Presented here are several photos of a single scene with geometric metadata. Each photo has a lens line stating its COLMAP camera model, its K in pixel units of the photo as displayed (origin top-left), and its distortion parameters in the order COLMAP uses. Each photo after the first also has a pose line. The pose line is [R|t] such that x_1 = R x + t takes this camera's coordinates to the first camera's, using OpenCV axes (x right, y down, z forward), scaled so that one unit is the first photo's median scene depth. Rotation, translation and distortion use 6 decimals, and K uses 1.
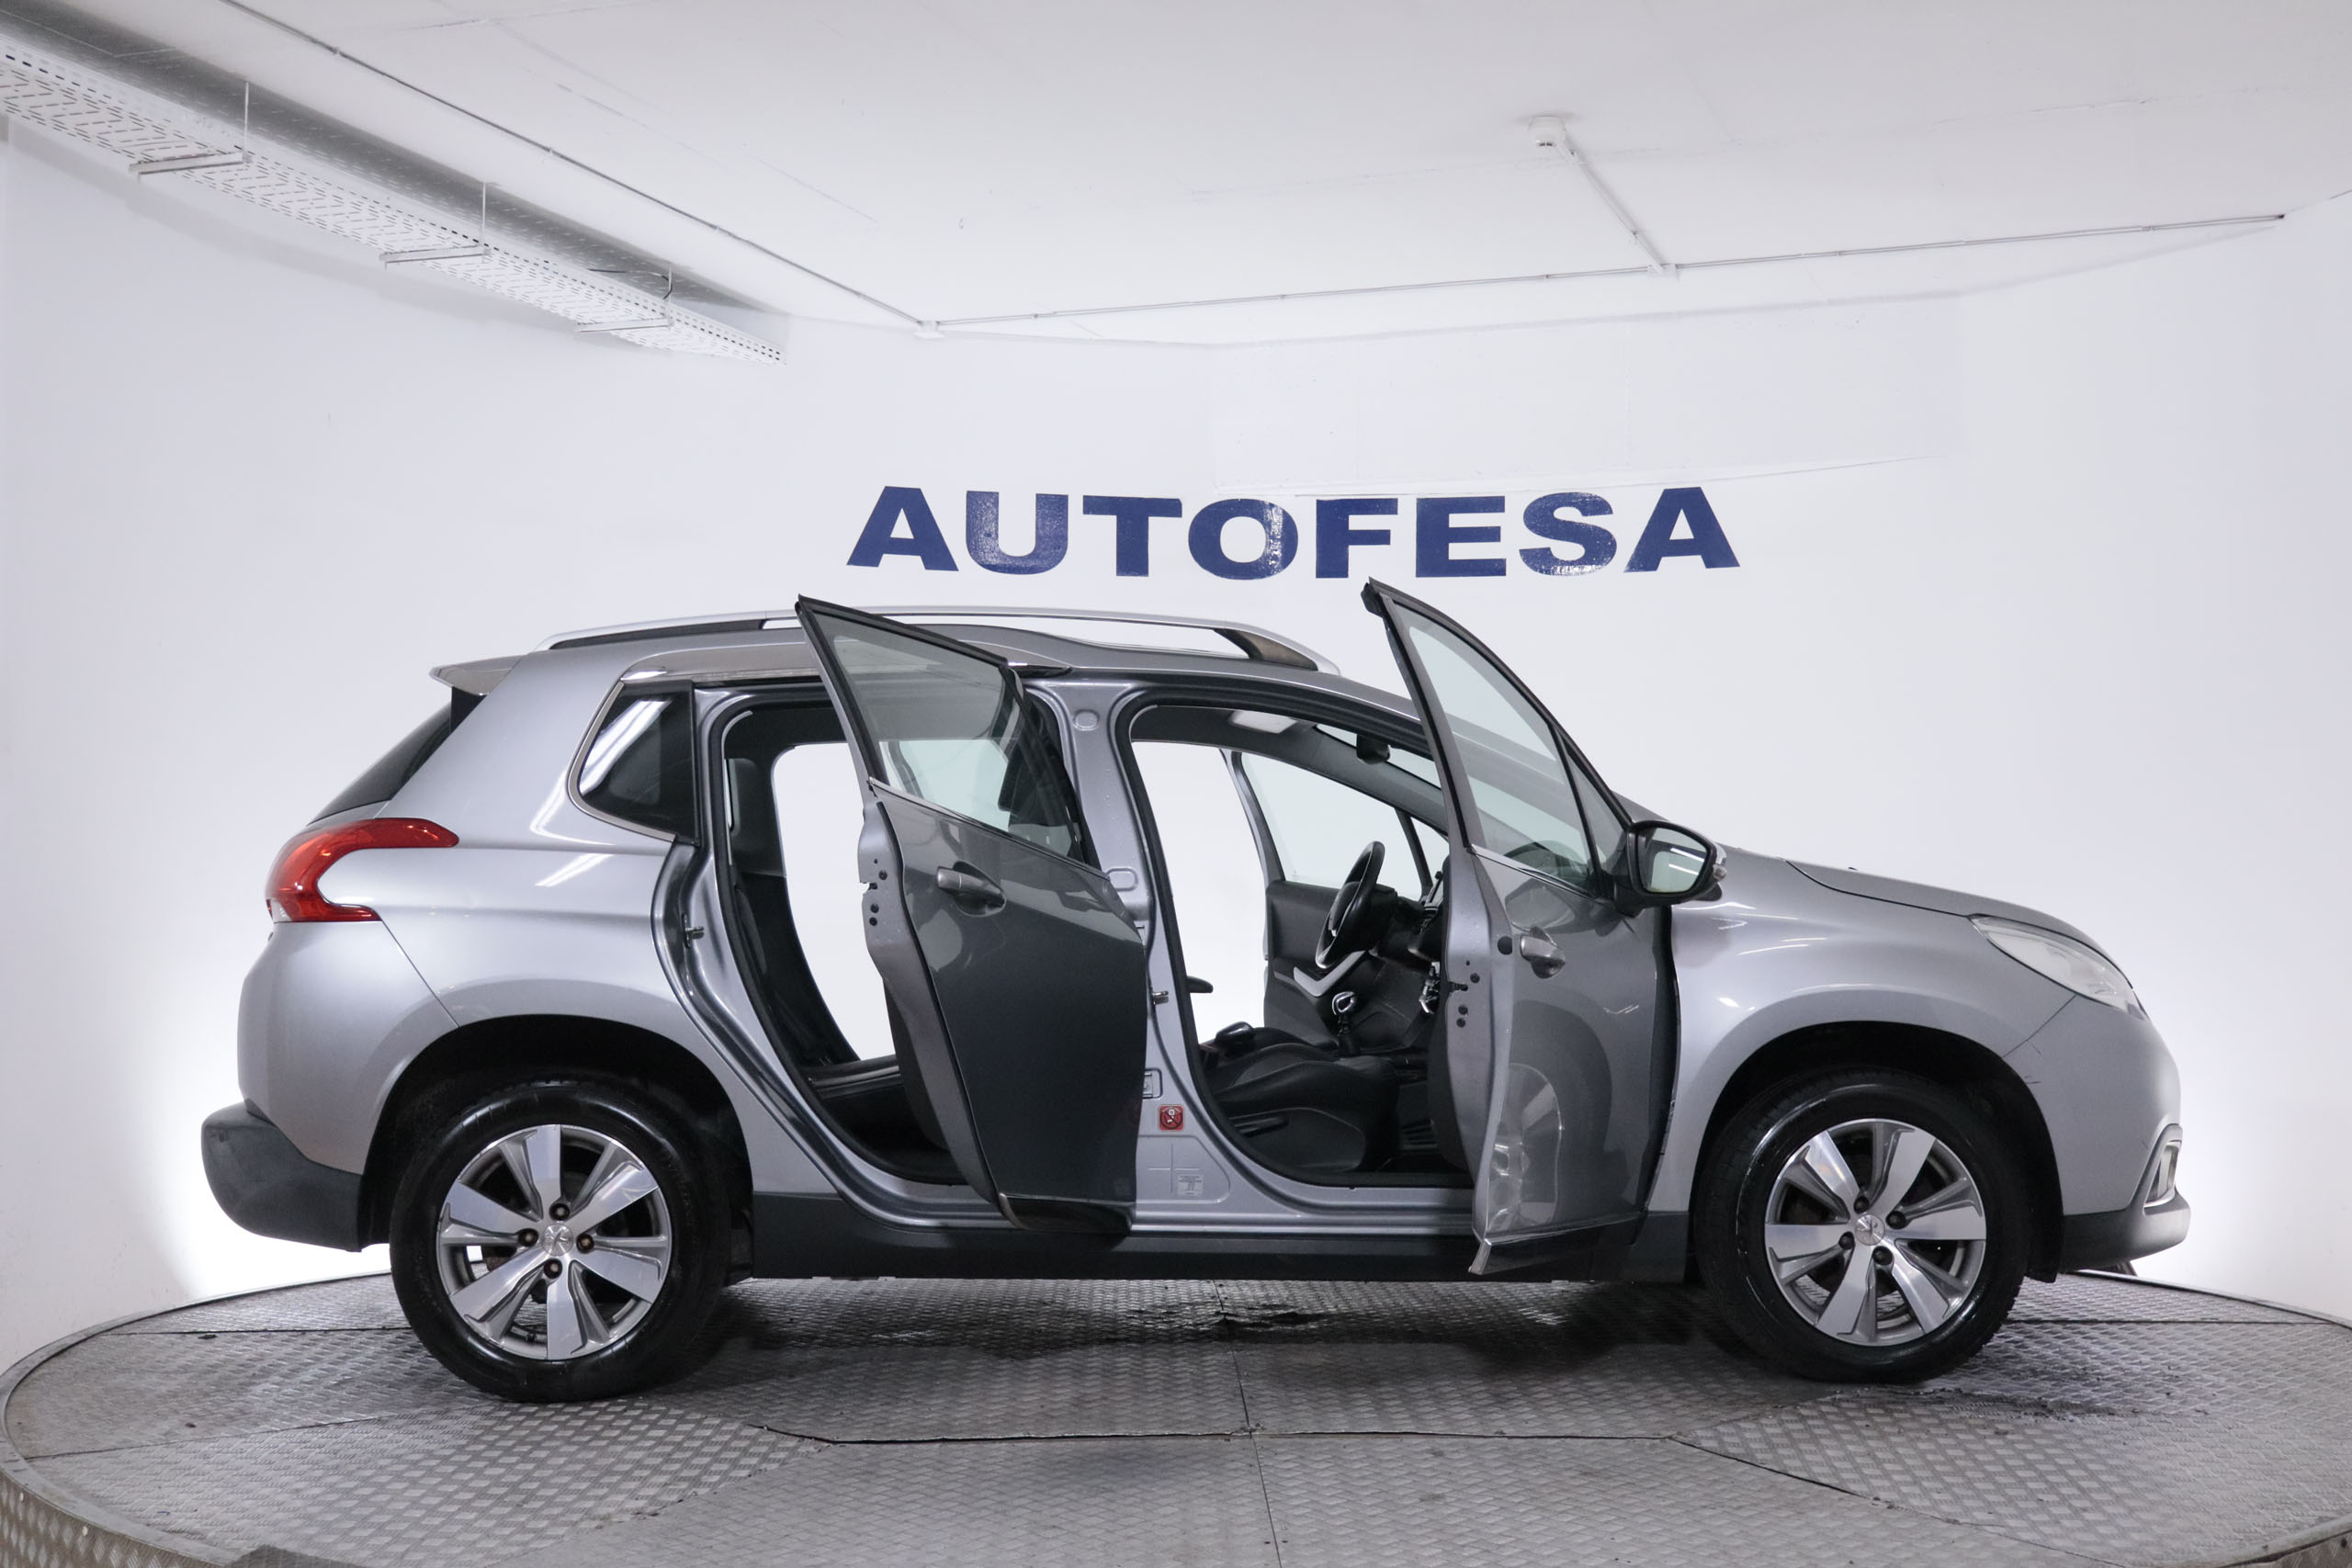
lens RADIAL K [[2789.7, 0, 1179.8], [0, 2789.7, 771.3], [0, 0, 1]] dist [0.028282, 0.000000]
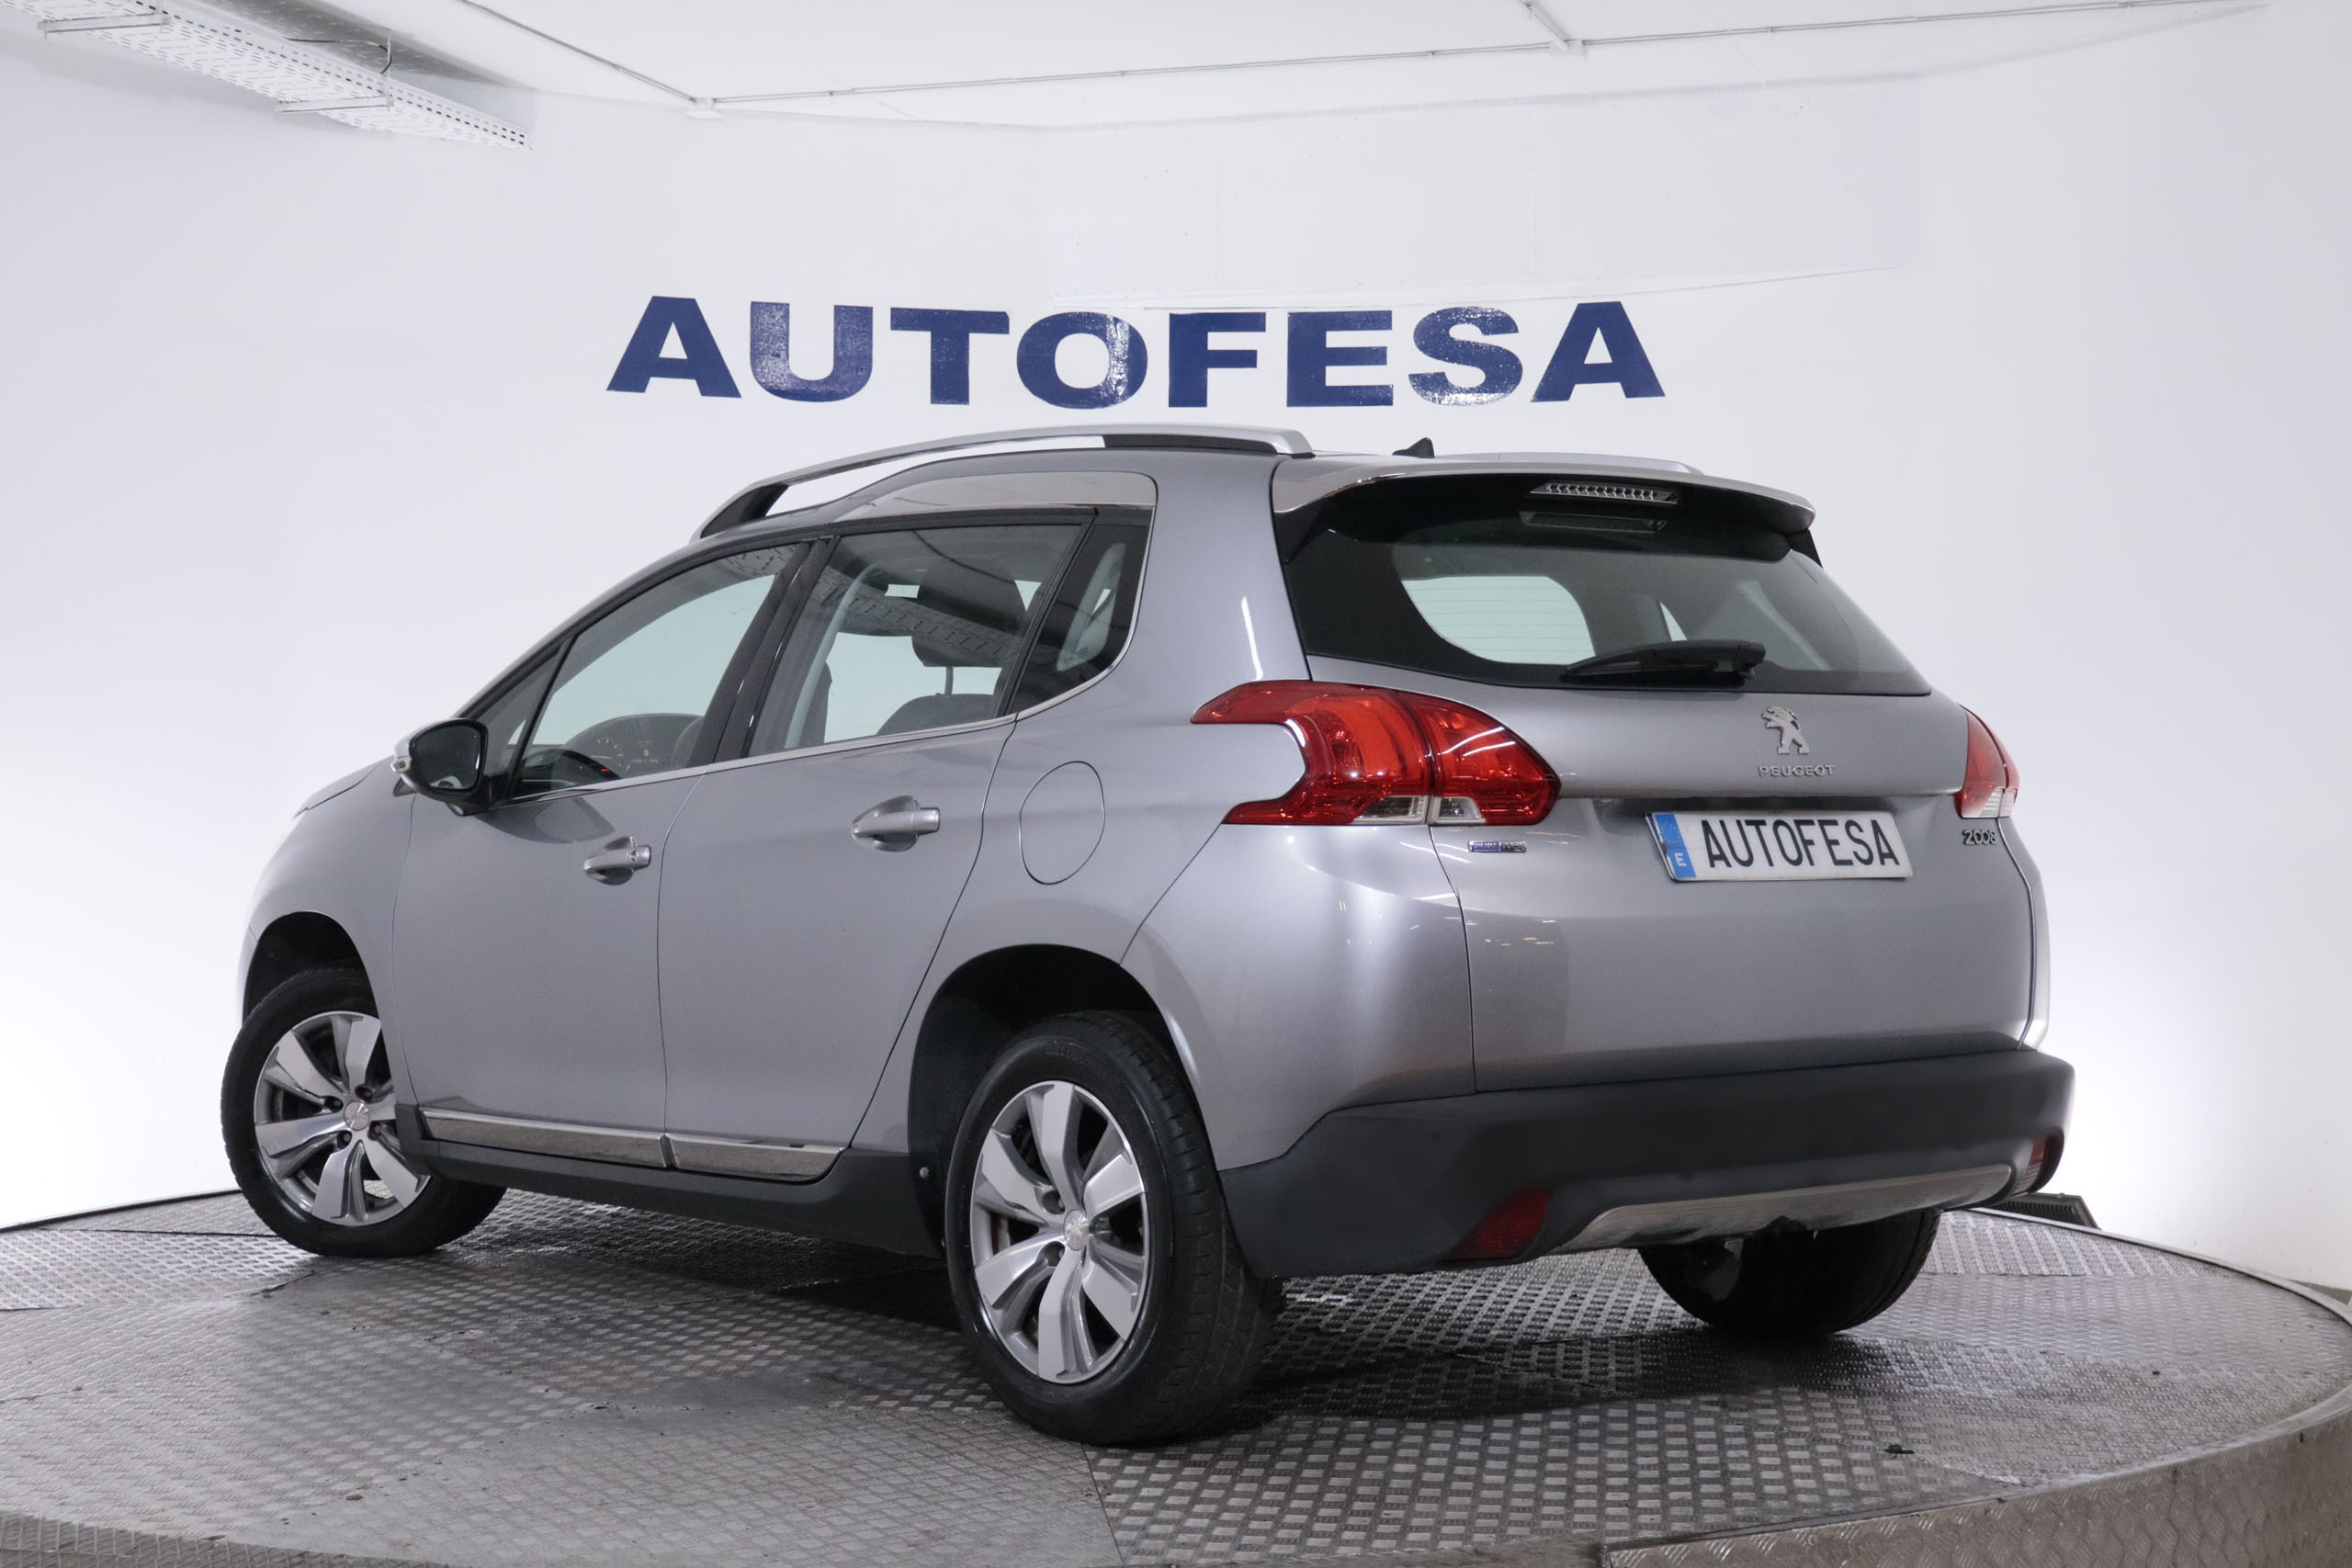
lens RADIAL K [[3511.9, 0, 1182.4], [0, 3511.9, 788.4], [0, 0, 1]] dist [0.025355, 0.000000]
pose [[0.999595, 0.000027, 0.028447, 0.023361], [-0.001370, 0.998884, 0.047202, -0.004467], [-0.028414, -0.047222, 0.998480, -0.065436]]
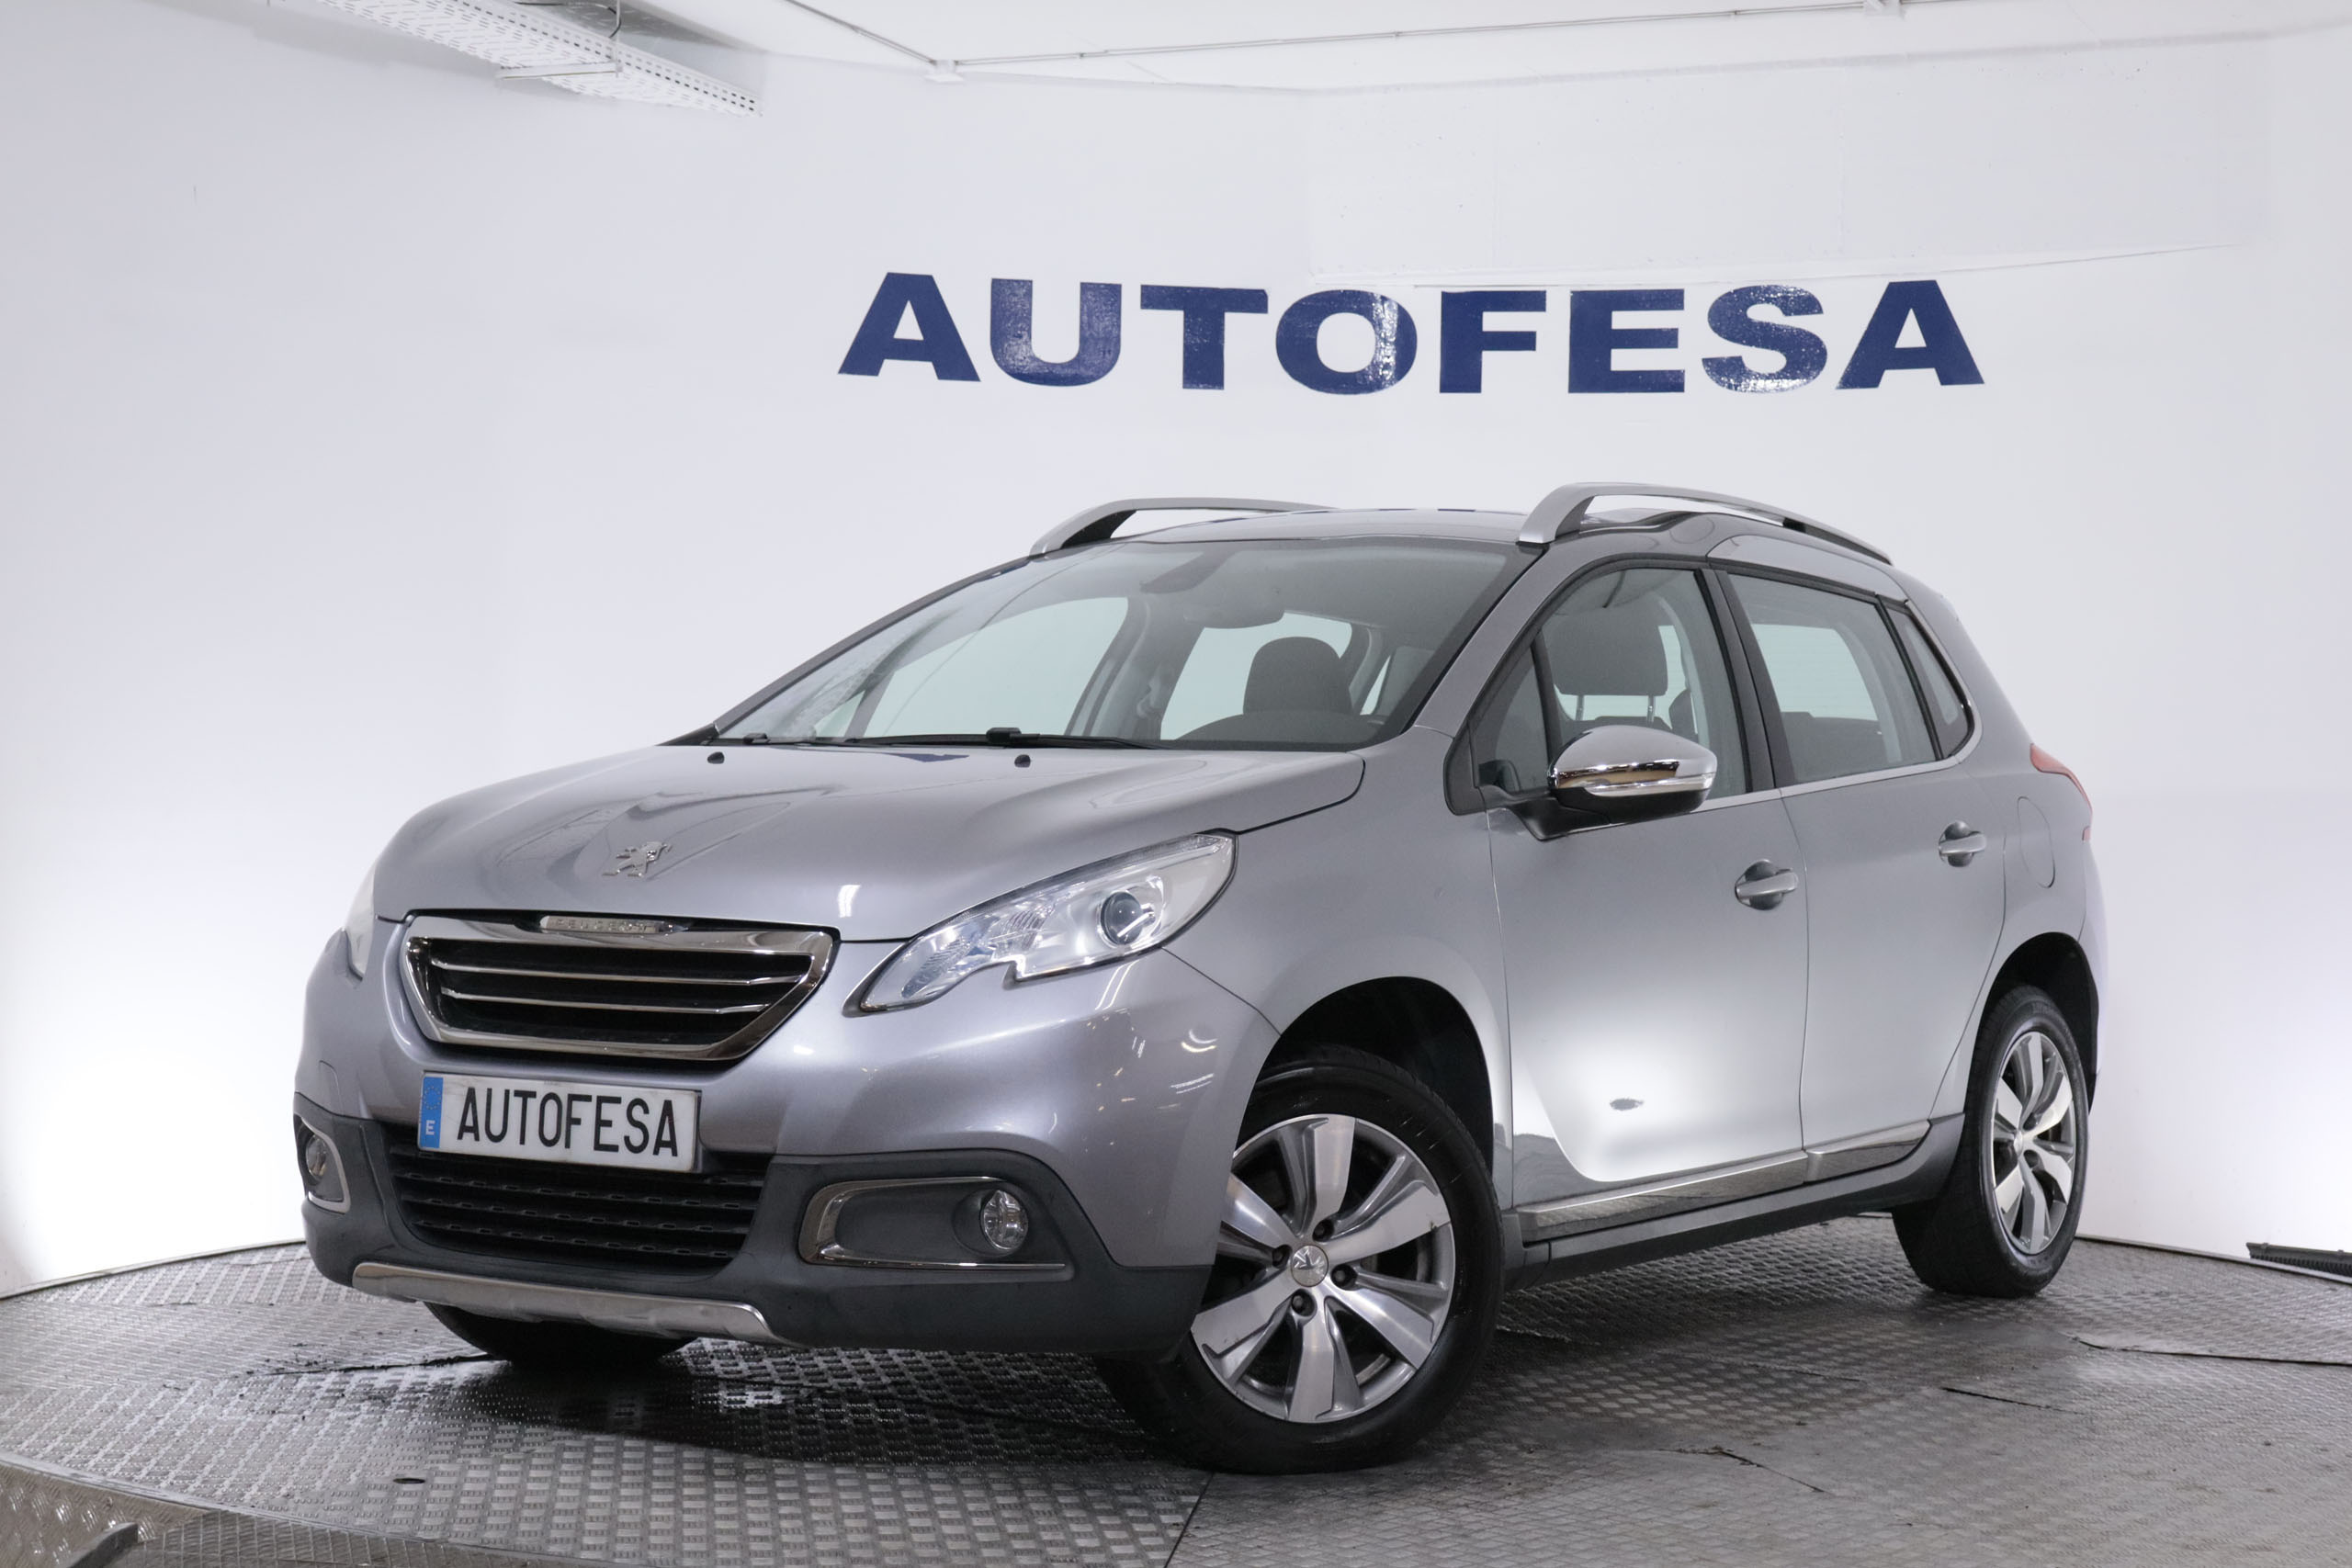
lens RADIAL K [[3982.1, 0, 1176.1], [0, 3982.1, 792.7], [0, 0, 1]] dist [0.020884, 0.000000]
pose [[0.999562, 0.009632, -0.027999, 0.007793], [-0.008404, 0.999012, 0.043650, -0.005991], [0.028392, -0.043395, 0.998654, -0.117358]]
